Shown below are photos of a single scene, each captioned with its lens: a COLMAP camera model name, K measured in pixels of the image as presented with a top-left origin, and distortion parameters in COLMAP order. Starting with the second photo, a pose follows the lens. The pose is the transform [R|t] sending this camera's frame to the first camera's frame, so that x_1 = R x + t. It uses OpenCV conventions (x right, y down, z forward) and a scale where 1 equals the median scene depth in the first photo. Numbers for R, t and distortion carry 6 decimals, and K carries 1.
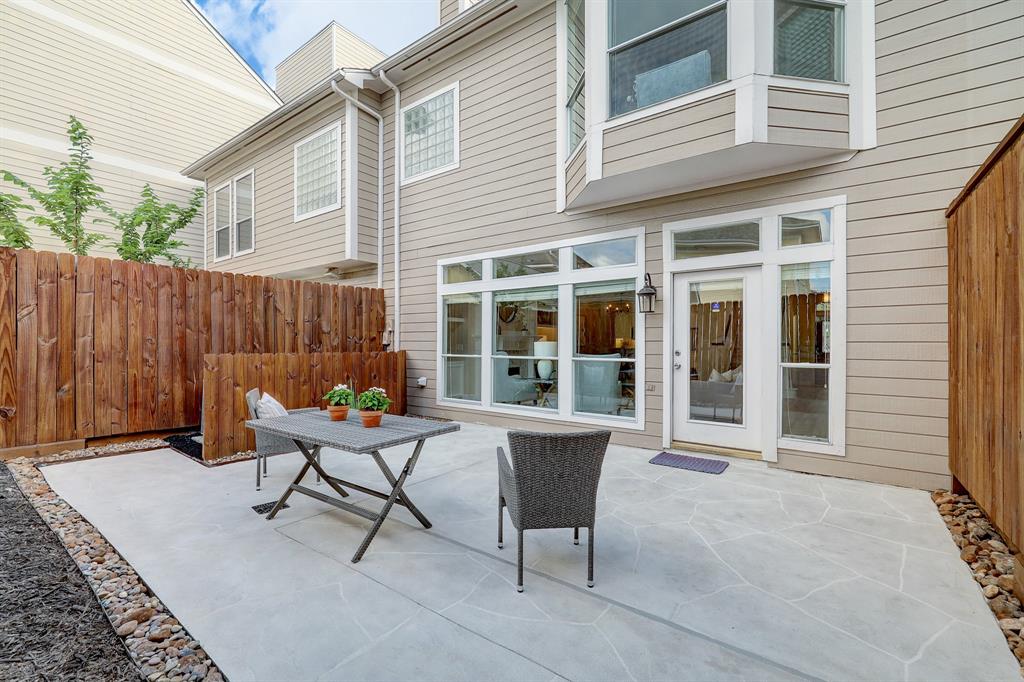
lens RADIAL K [[425.6, 0, 494.2], [0, 425.6, 339.5], [0, 0, 1]] dist [0.000255, 0.000152]
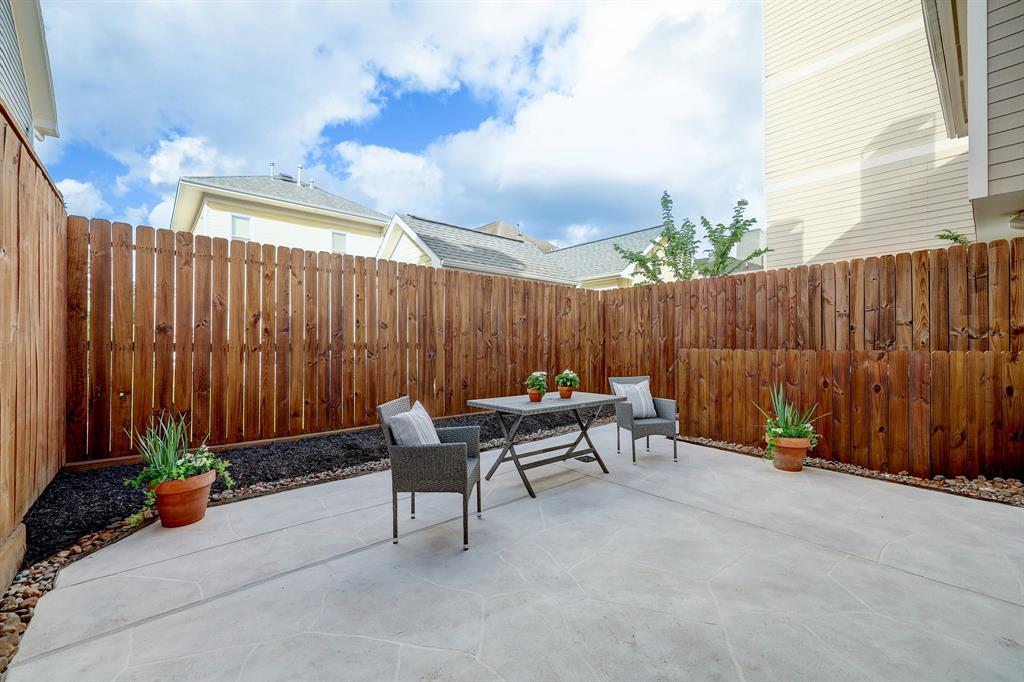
lens RADIAL K [[425.6, 0, 494.2], [0, 425.6, 339.5], [0, 0, 1]] dist [0.000255, 0.000152]
pose [[-0.213904, -0.012722, -0.976772, 0.532195], [0.006775, 0.999872, -0.014506, 0.019056], [0.976831, -0.009721, -0.213791, 0.618299]]
